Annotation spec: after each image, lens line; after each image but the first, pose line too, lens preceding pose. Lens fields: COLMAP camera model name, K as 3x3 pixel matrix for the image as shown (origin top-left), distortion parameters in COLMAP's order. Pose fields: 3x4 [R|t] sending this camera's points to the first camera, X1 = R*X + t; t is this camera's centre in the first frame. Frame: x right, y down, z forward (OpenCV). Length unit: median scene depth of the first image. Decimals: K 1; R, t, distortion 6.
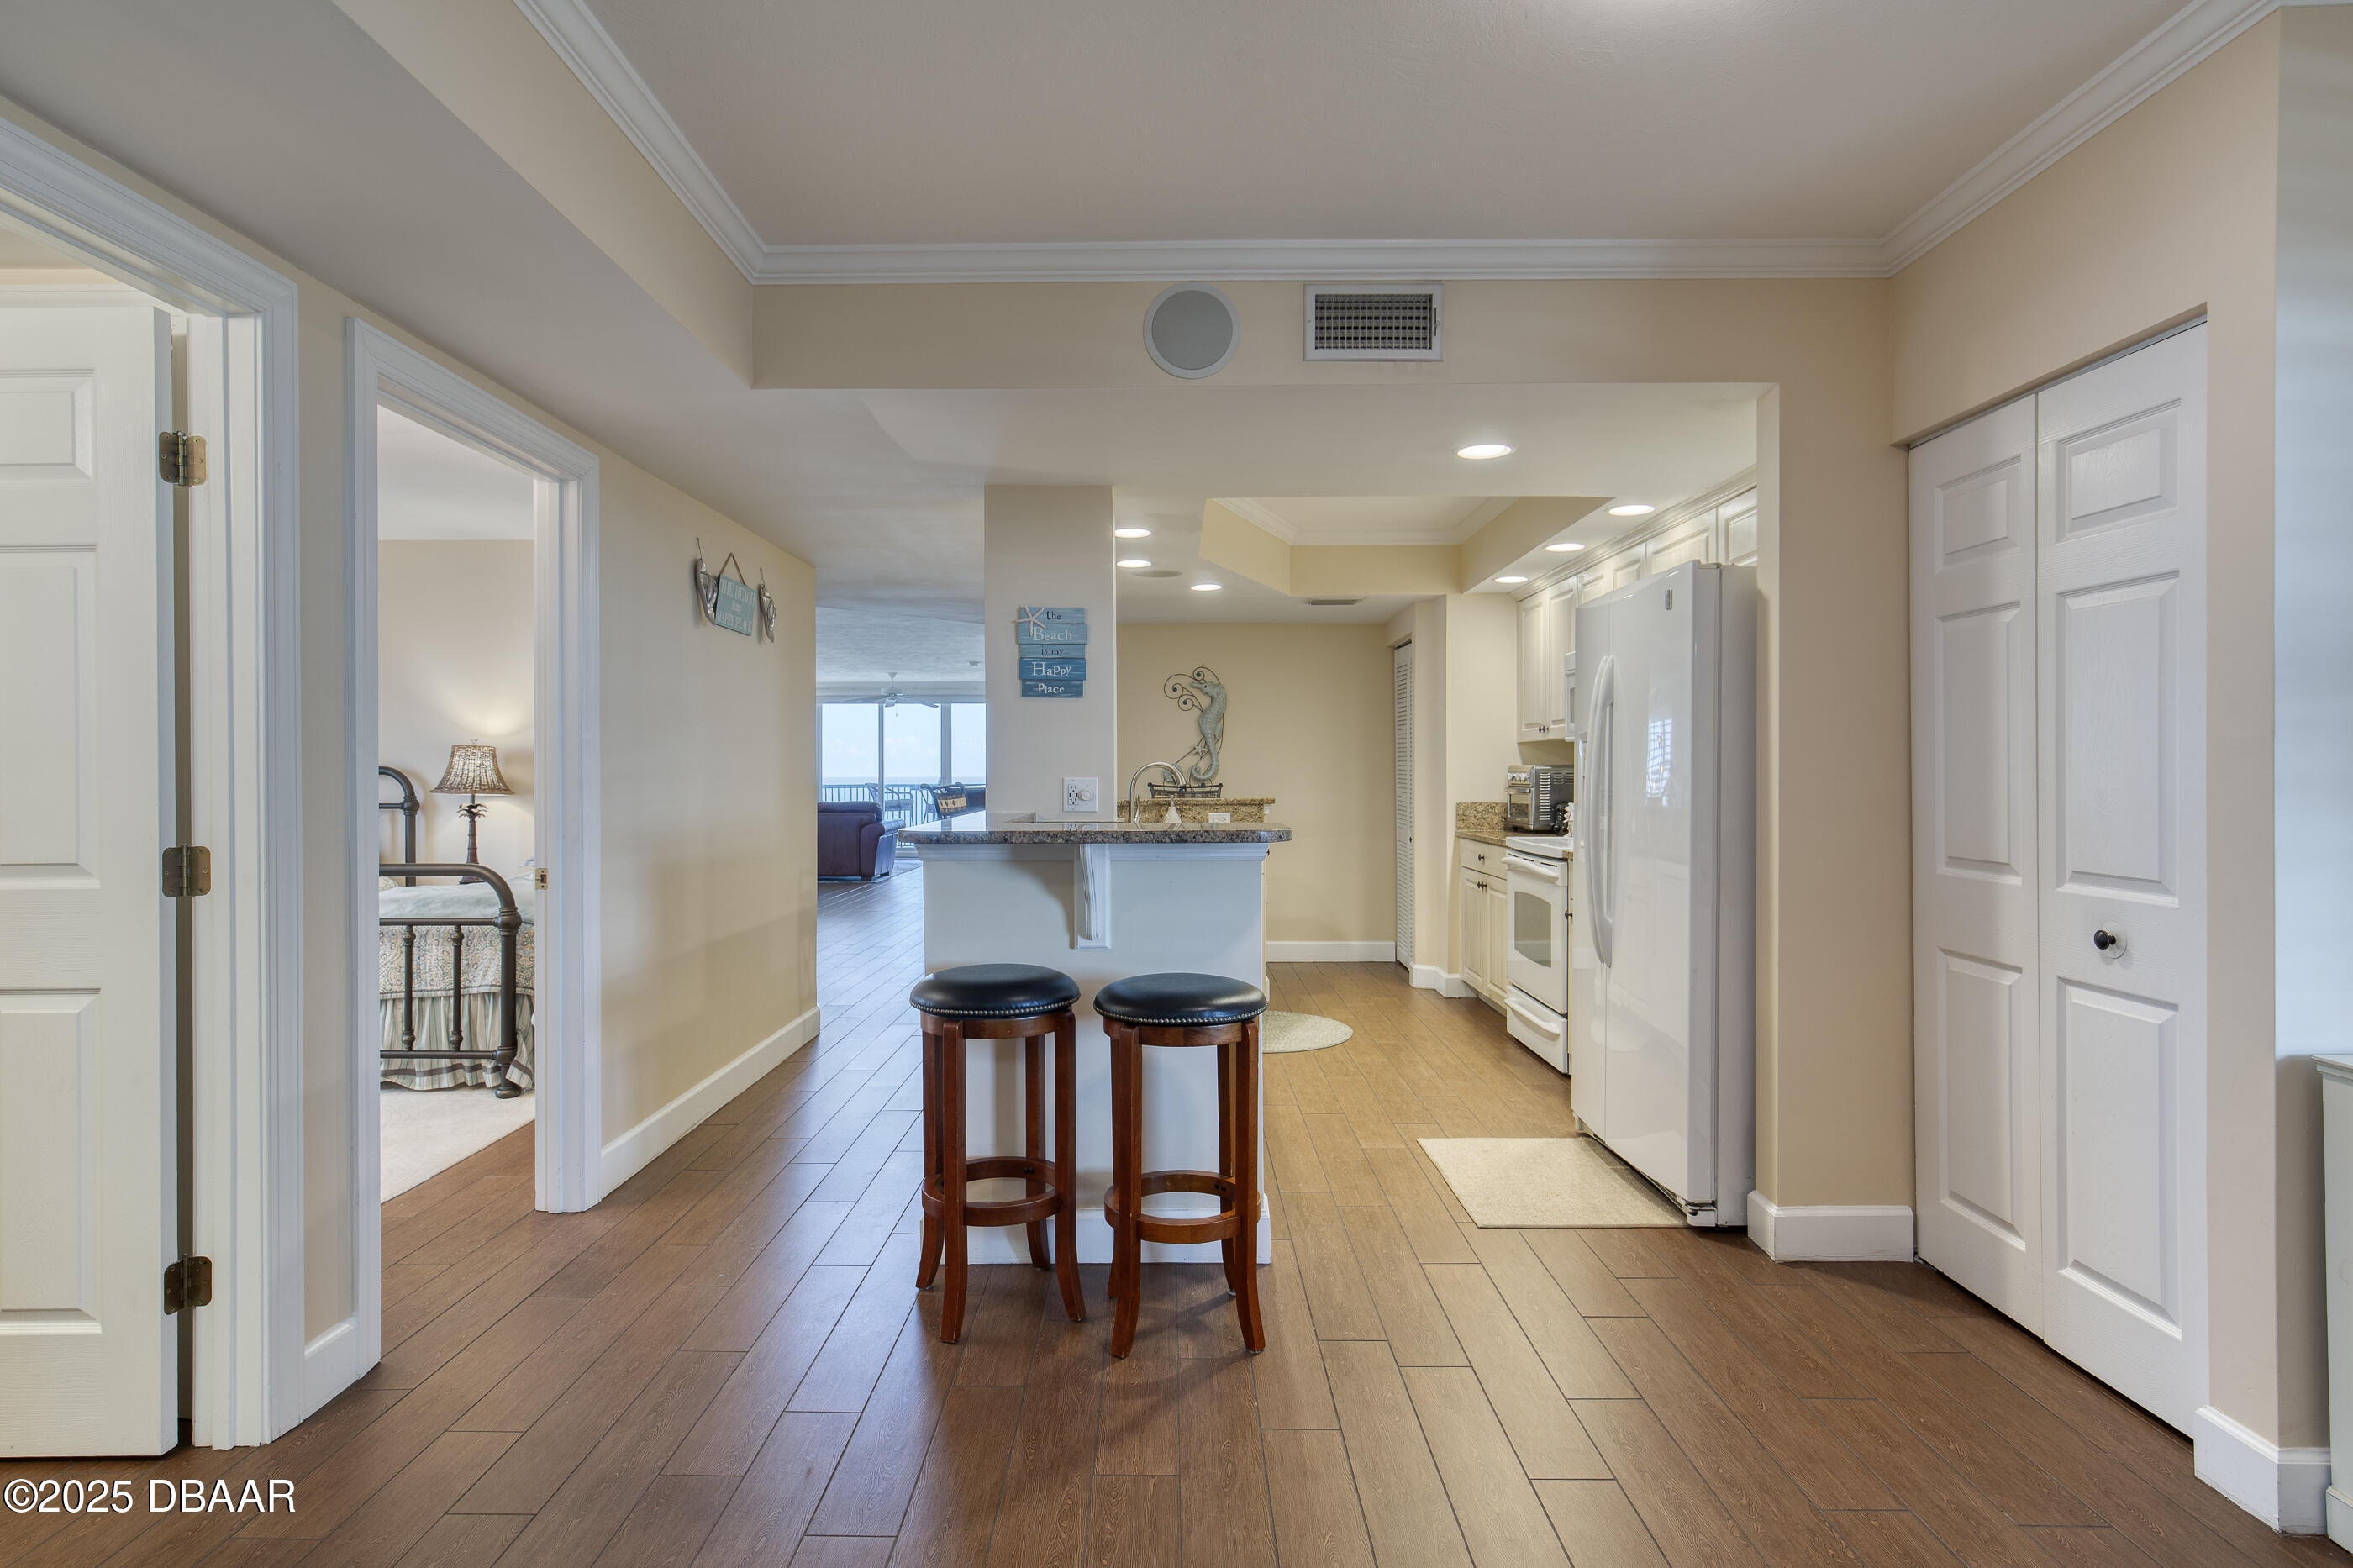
lens RADIAL K [[1229.2, 0, 1179.5], [0, 1229.2, 776.0], [0, 0, 1]] dist [0.000913, 0.000000]
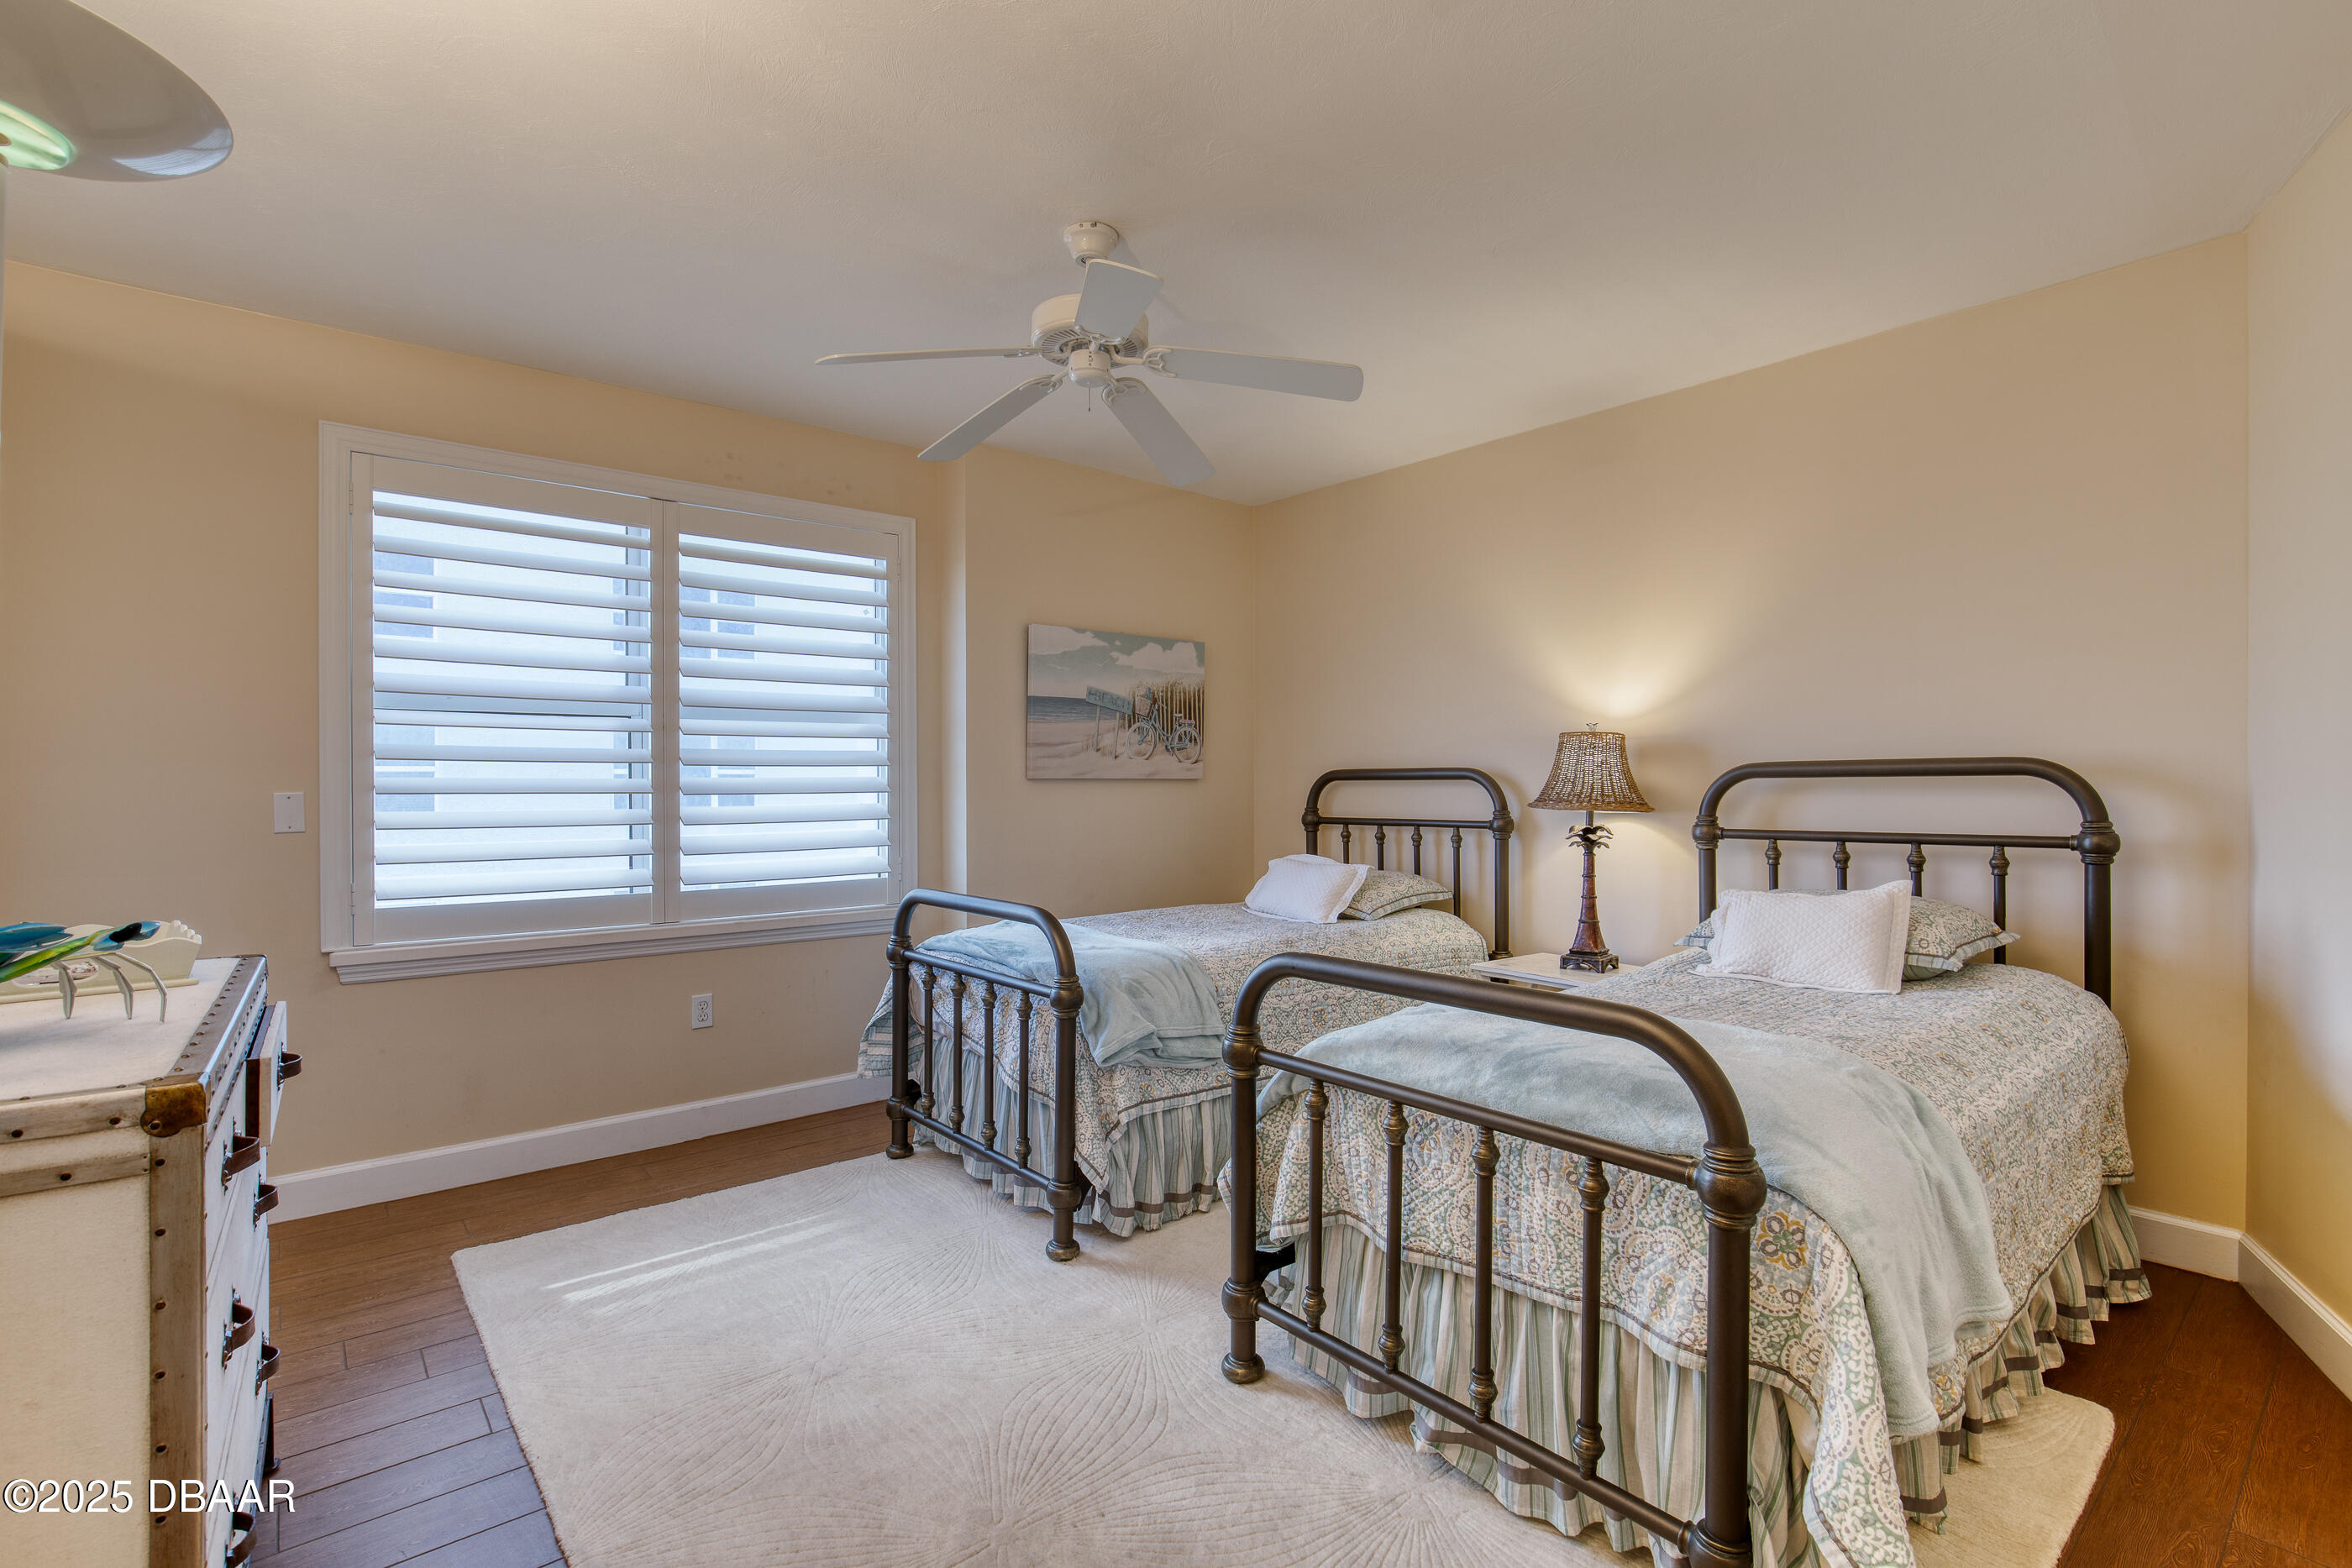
lens RADIAL K [[1079.0, 0, 1176.4], [0, 1079.0, 786.1], [0, 0, 1]] dist [-0.003260, -0.000541]
pose [[0.652774, 0.004604, -0.757538, -0.409829], [-0.007613, 0.999971, -0.000483, 0.006061], [0.757514, 0.006082, 0.652790, 0.667167]]
